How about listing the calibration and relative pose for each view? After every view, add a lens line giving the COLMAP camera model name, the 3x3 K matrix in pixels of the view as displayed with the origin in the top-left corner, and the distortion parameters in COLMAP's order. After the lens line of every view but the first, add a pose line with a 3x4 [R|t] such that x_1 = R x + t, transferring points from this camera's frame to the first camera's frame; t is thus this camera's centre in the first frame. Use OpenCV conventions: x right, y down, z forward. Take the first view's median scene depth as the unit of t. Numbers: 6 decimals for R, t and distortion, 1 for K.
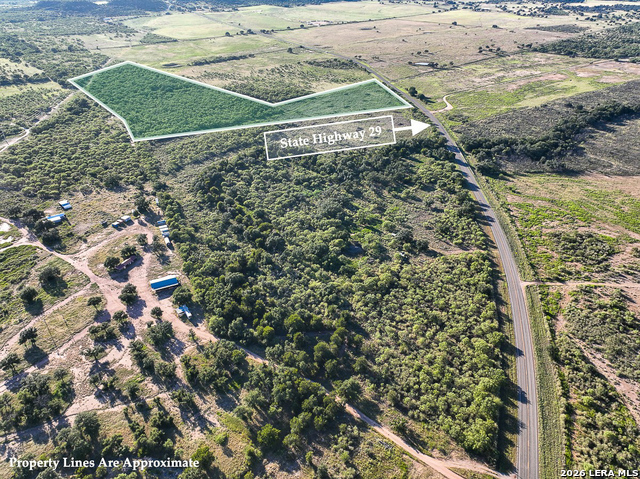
lens RADIAL K [[454.8, 0, 322.4], [0, 454.8, 240.9], [0, 0, 1]] dist [-0.009794, 0.028661]
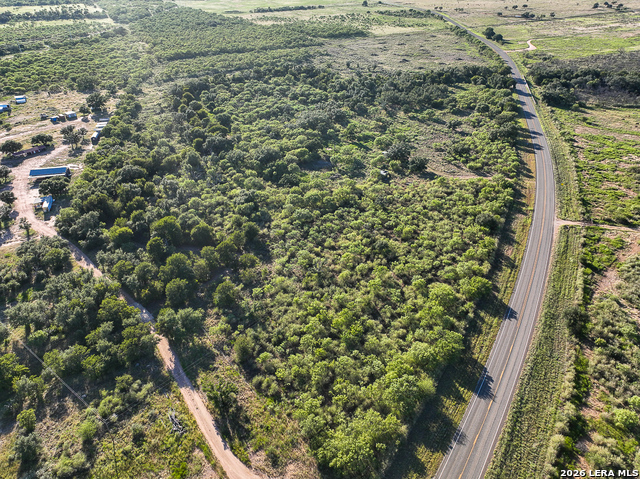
lens RADIAL K [[454.8, 0, 319.3], [0, 454.8, 237.3], [0, 0, 1]] dist [-0.009794, 0.028661]
pose [[0.974729, 0.111815, -0.193394, 0.227810], [-0.110309, 0.993724, 0.018575, 0.126207], [0.194257, 0.003228, 0.980945, 0.314543]]
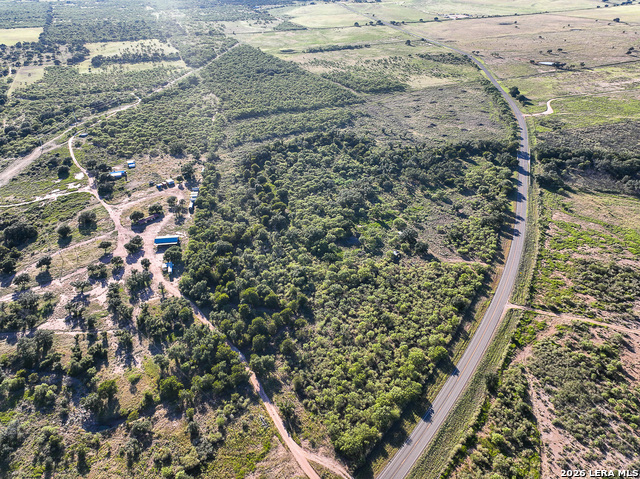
lens RADIAL K [[454.8, 0, 321.0], [0, 454.8, 238.2], [0, 0, 1]] dist [-0.009794, 0.028661]
pose [[0.948870, 0.161038, -0.271500, 0.285157], [-0.158748, 0.986847, 0.030529, -0.005458], [0.272846, 0.014132, 0.961954, 0.029909]]
